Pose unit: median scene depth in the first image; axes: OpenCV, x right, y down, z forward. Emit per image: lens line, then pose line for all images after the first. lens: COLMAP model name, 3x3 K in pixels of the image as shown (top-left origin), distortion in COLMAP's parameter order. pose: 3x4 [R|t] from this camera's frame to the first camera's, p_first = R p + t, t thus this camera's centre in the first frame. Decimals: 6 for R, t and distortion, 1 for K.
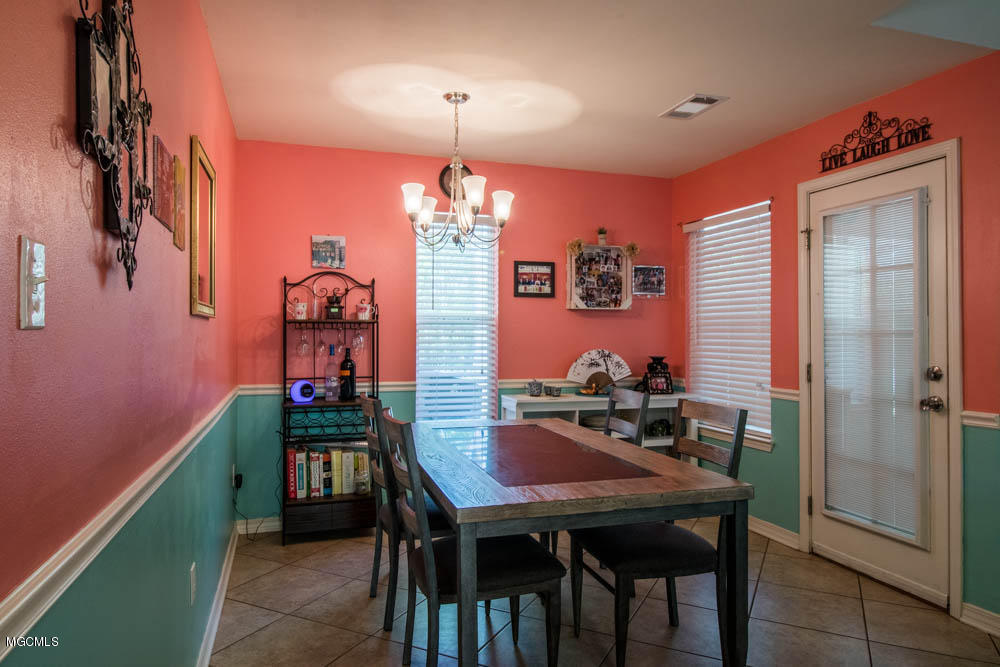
lens RADIAL K [[647.3, 0, 500.0], [0, 647.3, 333.5], [0, 0, 1]] dist [0.025869, -0.000611]
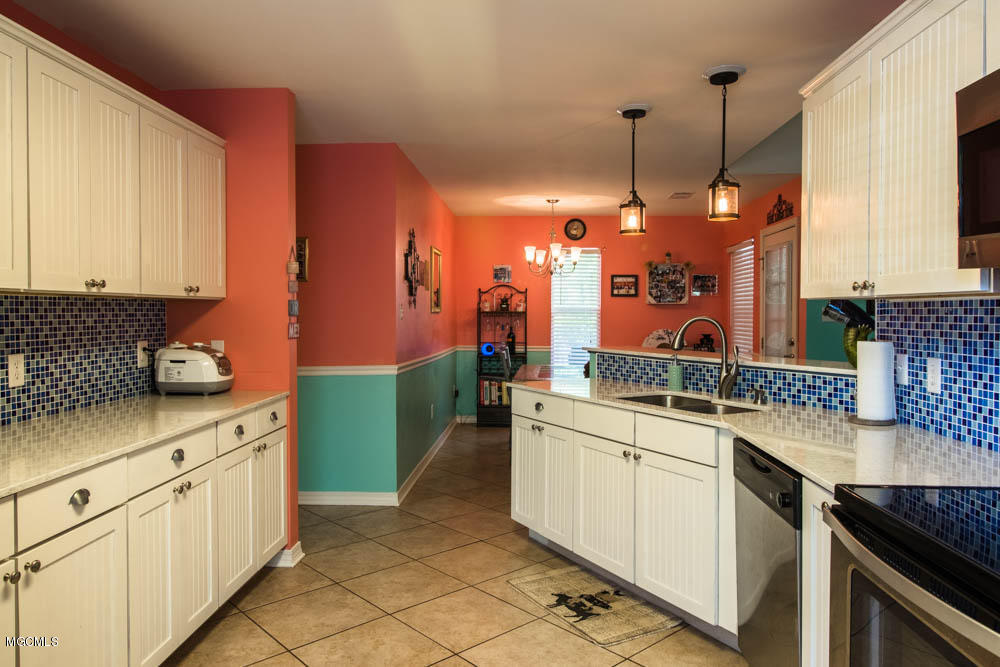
lens RADIAL K [[729.0, 0, 500.0], [0, 729.0, 333.5], [0, 0, 1]] dist [0.067665, 0.000571]
pose [[0.932011, 0.011333, -0.362253, 0.477258], [-0.002324, 0.999677, 0.025297, -0.010067], [0.362423, -0.022735, 0.931736, -0.924479]]
